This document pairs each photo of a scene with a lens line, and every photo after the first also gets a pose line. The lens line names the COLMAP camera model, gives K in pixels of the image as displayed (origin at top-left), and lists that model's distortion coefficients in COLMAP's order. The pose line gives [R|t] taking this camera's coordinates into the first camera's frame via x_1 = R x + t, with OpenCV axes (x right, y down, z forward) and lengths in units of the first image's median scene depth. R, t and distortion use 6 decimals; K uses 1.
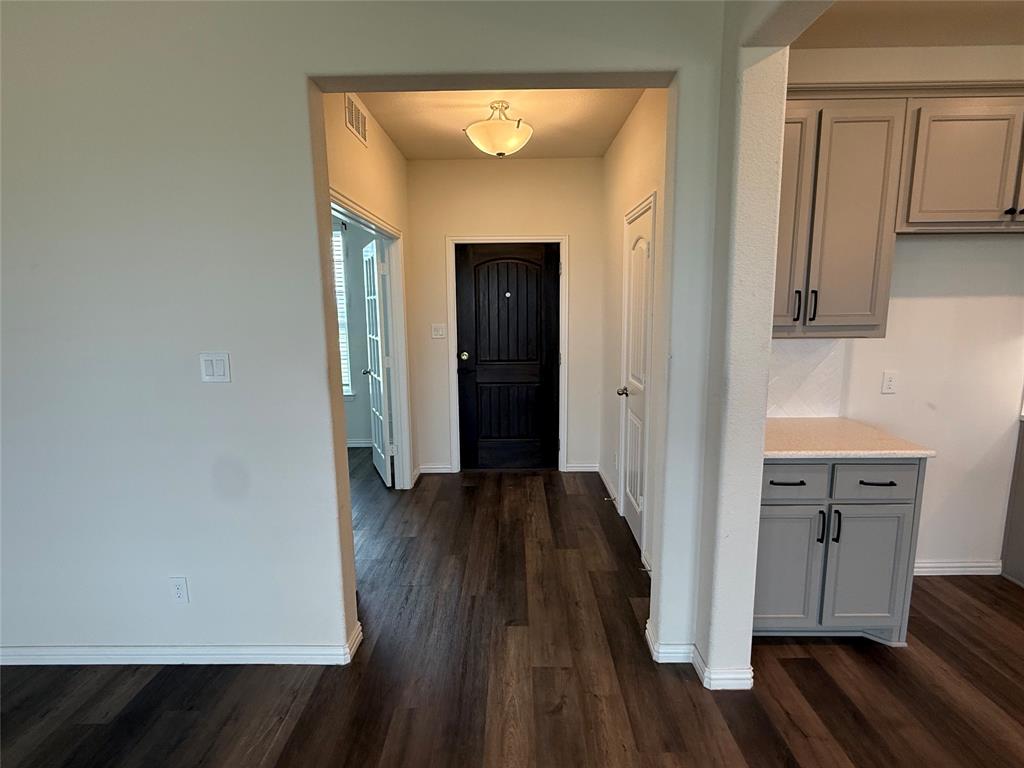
lens RADIAL K [[511.7, 0, 512.0], [0, 511.7, 384.0], [0, 0, 1]] dist [0.000308, -0.000074]
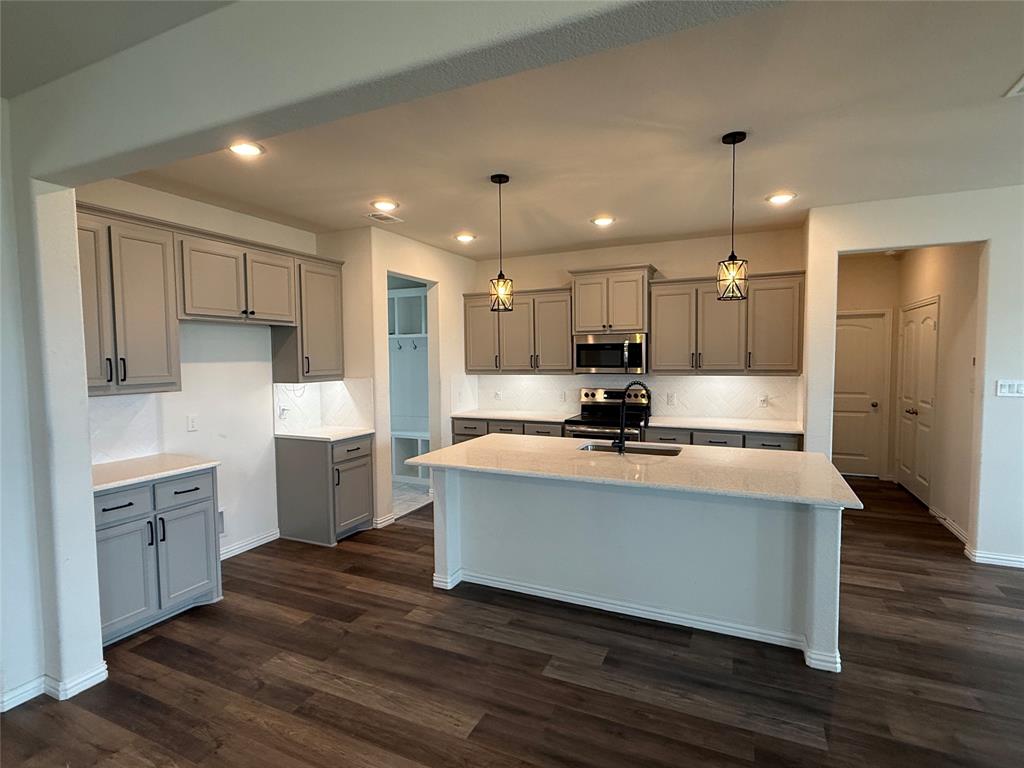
lens RADIAL K [[511.7, 0, 512.0], [0, 511.7, 384.0], [0, 0, 1]] dist [0.000308, -0.000074]
pose [[0.405122, -0.043594, 0.913223, -0.212711], [0.144494, 0.989362, -0.016872, 0.050701], [-0.902772, 0.138790, 0.407111, -0.442688]]
